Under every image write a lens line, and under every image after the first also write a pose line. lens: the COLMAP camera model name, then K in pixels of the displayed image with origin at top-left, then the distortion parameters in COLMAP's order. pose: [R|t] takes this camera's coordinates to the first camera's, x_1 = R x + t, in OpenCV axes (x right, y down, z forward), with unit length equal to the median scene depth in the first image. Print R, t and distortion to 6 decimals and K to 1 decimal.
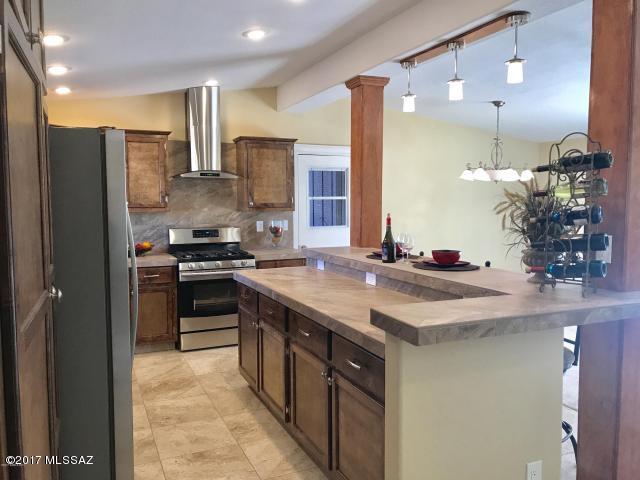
lens RADIAL K [[521.5, 0, 328.5], [0, 521.5, 239.3], [0, 0, 1]] dist [0.041979, -0.044960]
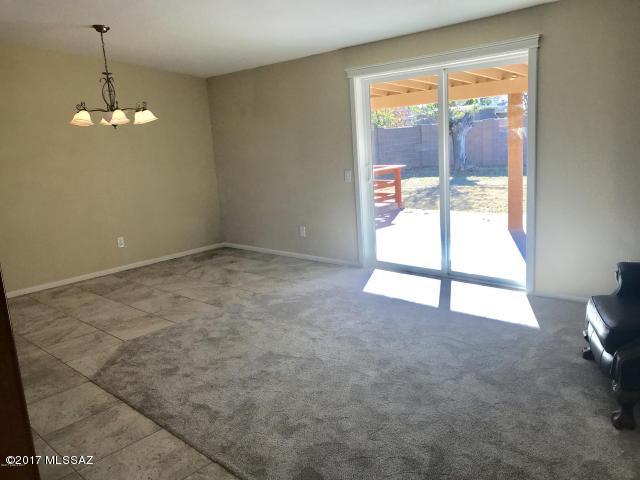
lens RADIAL K [[521.5, 0, 321.2], [0, 521.5, 240.5], [0, 0, 1]] dist [0.041979, -0.044960]
pose [[0.931545, -0.130479, 0.339409, 0.331476], [0.092162, 0.987646, 0.126733, -0.005953], [-0.351752, -0.086777, 0.932062, 0.091866]]
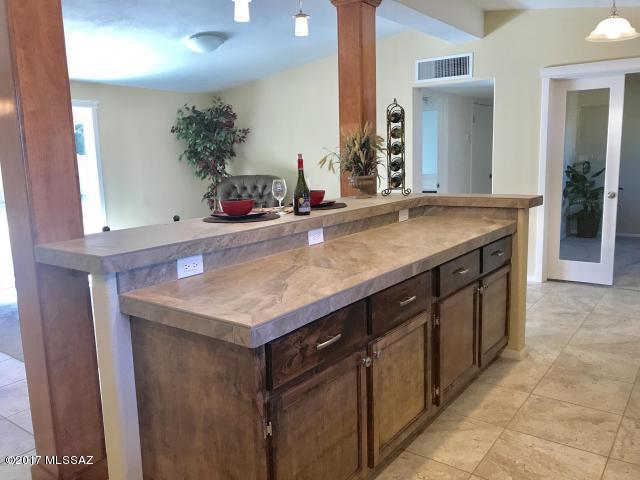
lens RADIAL K [[521.5, 0, 320.3], [0, 521.5, 235.3], [0, 0, 1]] dist [0.041979, -0.044960]
pose [[-0.478919, -0.116120, 0.870145, -0.370353], [0.097331, 0.978078, 0.184093, -0.043500], [-0.872447, 0.172857, -0.457118, 0.819007]]
